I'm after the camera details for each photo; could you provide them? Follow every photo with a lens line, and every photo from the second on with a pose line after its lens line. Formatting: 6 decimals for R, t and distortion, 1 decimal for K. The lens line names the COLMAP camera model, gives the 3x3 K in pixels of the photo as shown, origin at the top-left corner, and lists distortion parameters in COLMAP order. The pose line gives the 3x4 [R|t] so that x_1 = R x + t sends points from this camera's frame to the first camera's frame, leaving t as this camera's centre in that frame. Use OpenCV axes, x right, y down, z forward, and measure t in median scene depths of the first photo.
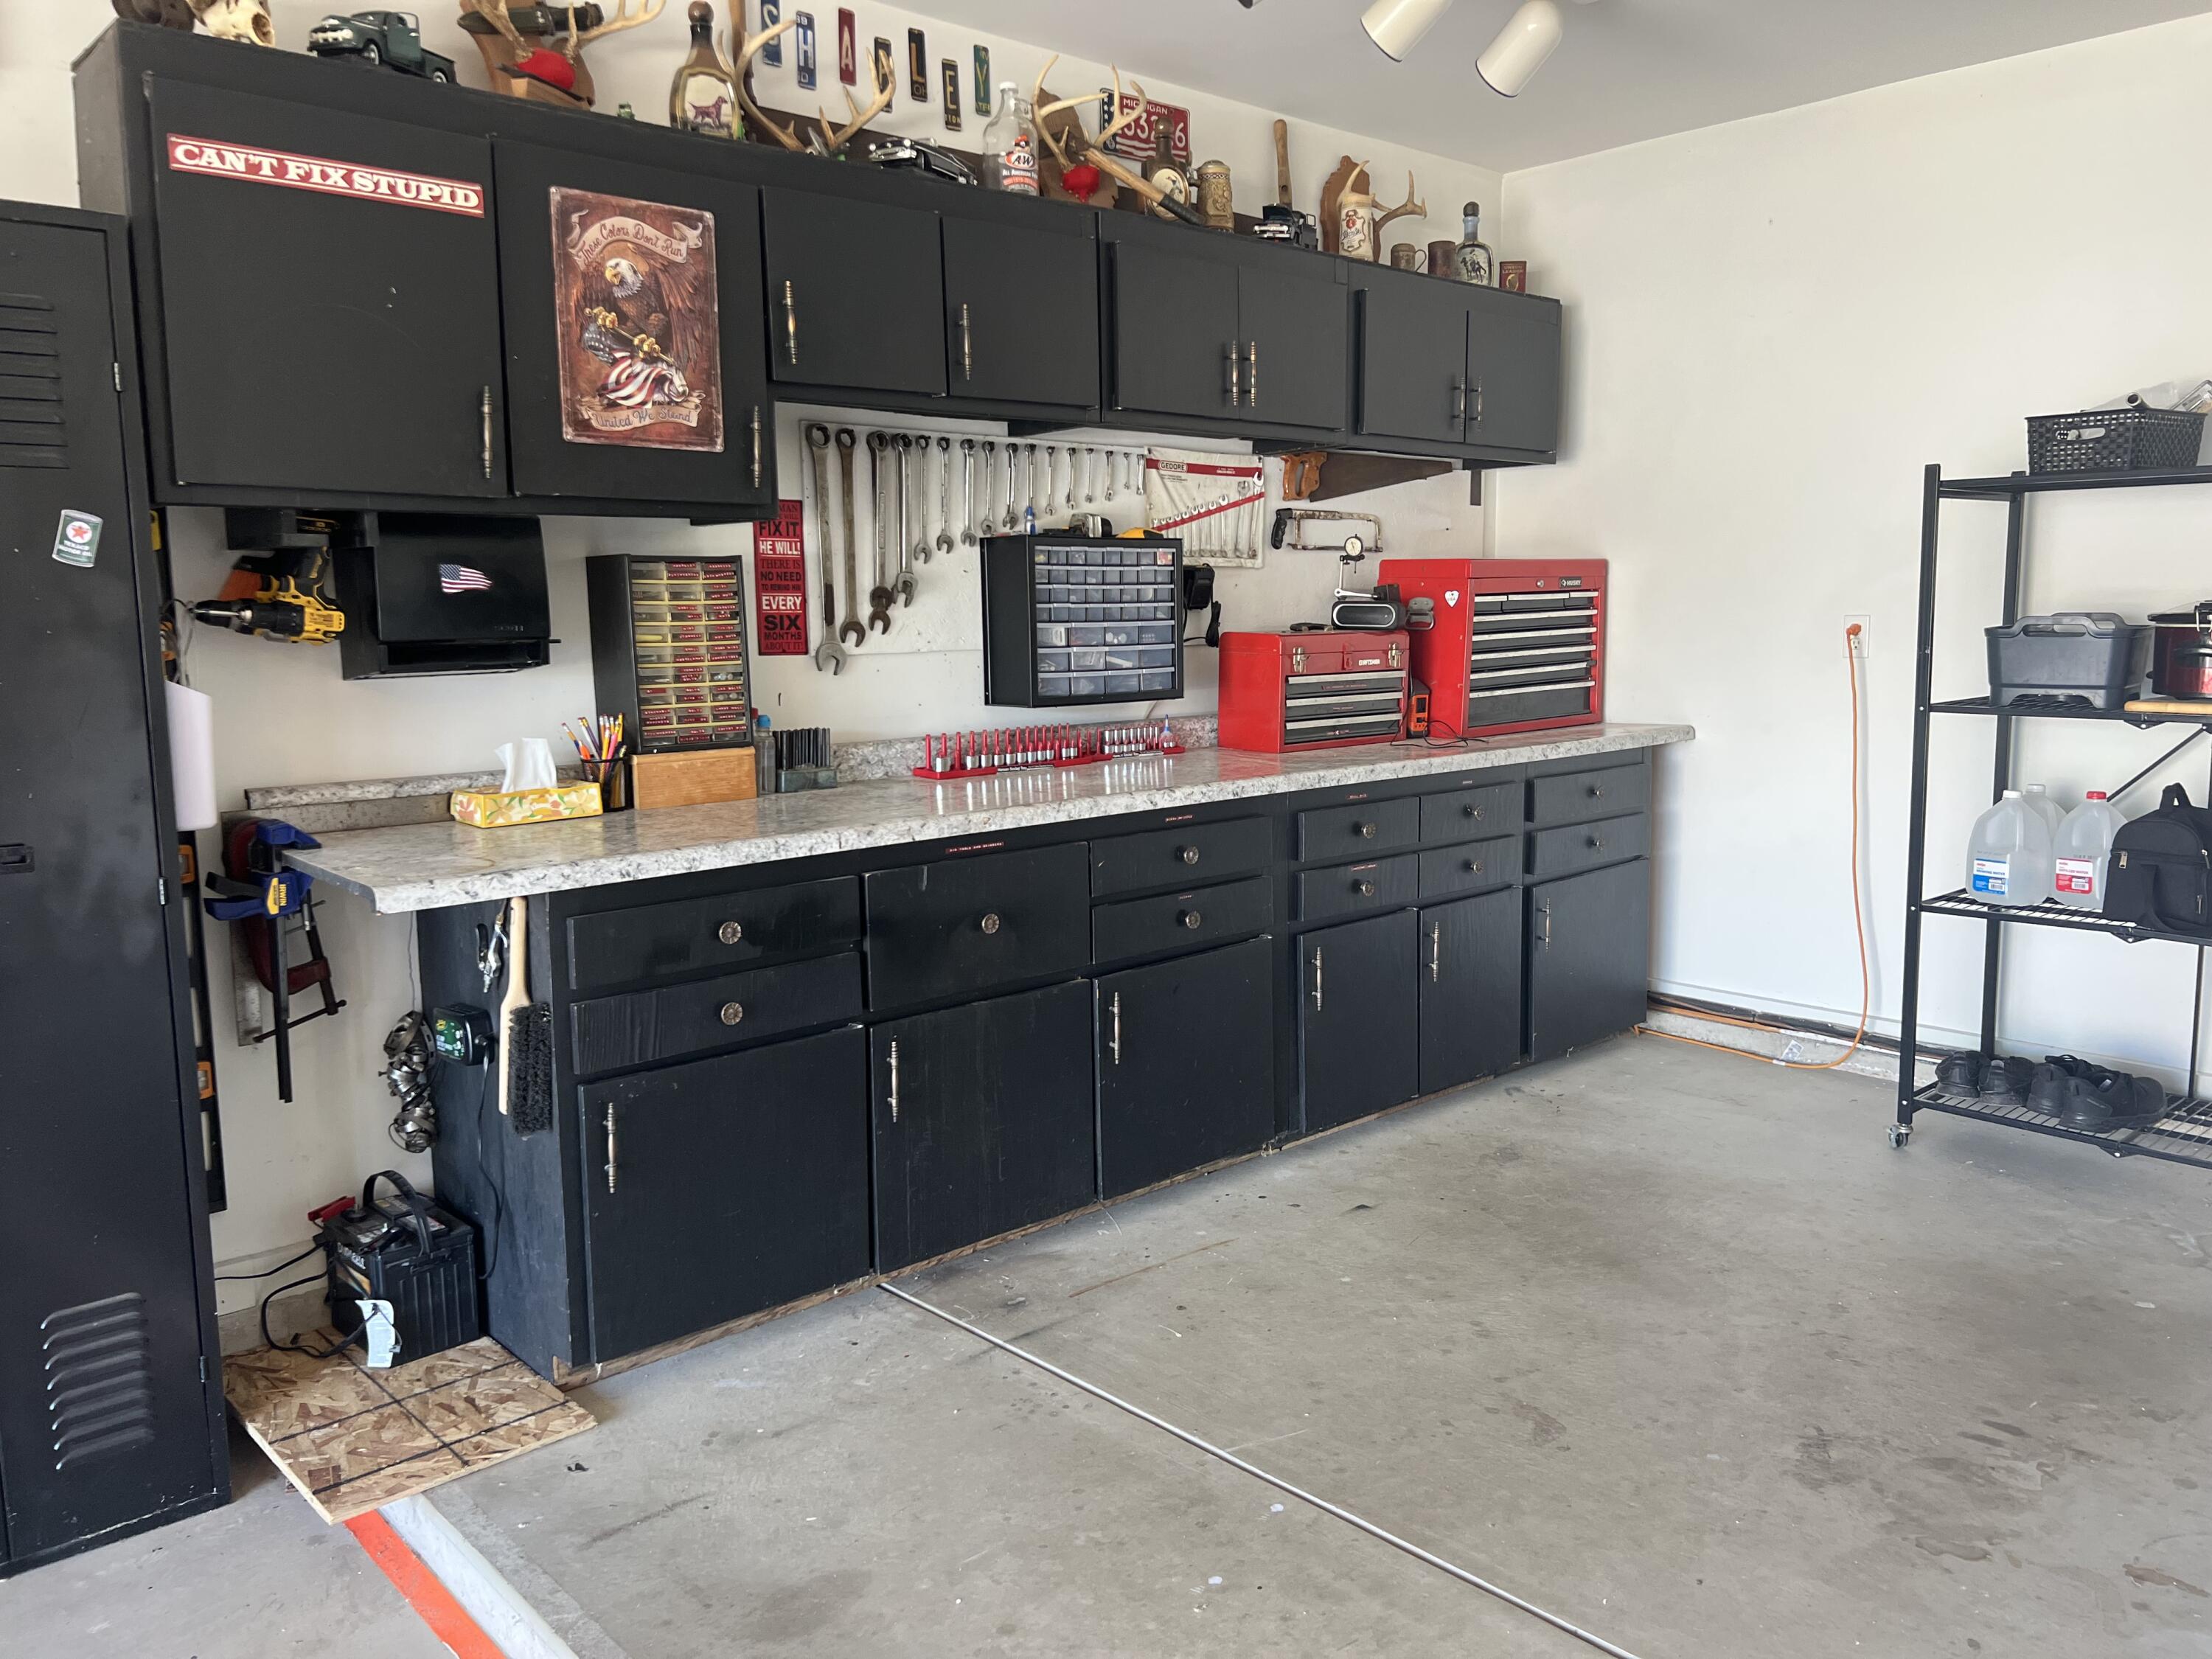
lens RADIAL K [[1707.2, 0, 1103.8], [0, 1707.2, 837.8], [0, 0, 1]] dist [0.040544, -0.029648]
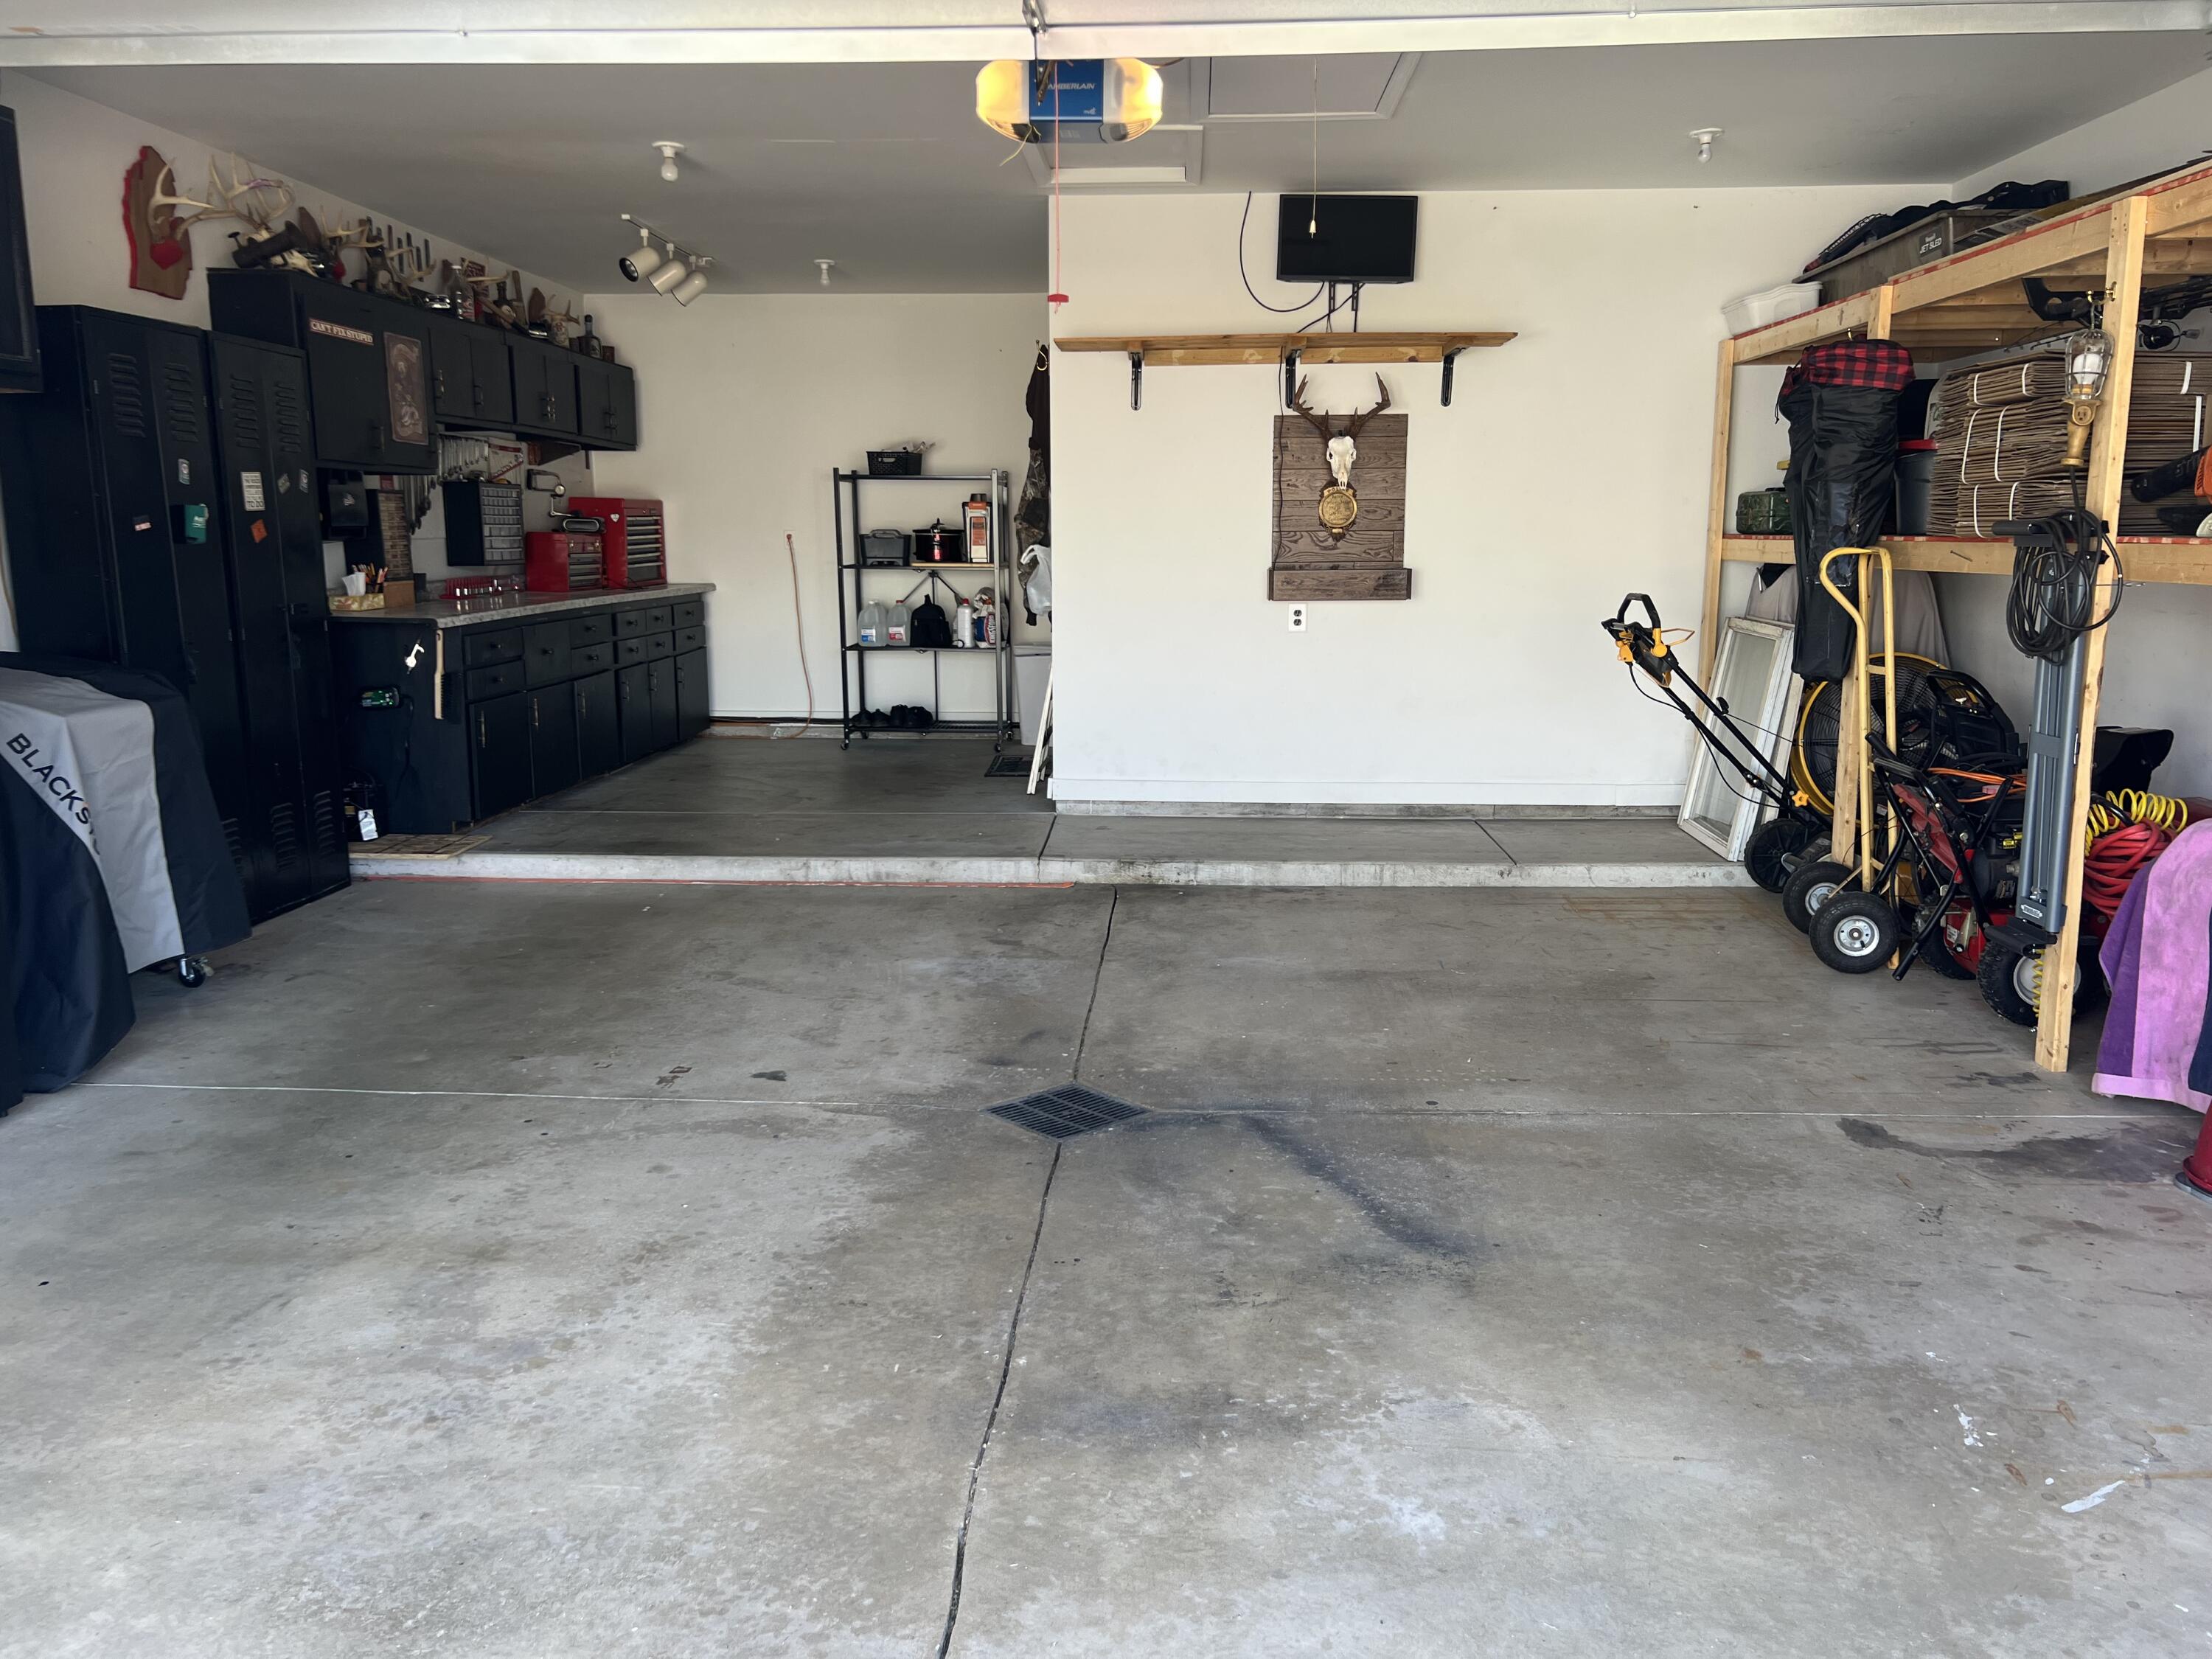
lens RADIAL K [[1707.2, 0, 1110.9], [0, 1707.2, 828.6], [0, 0, 1]] dist [0.040544, -0.029648]
pose [[0.714157, -0.107799, 0.691635, -0.832995], [0.085752, 0.994102, 0.066397, 0.142570], [-0.694713, 0.011891, 0.719189, -0.870449]]
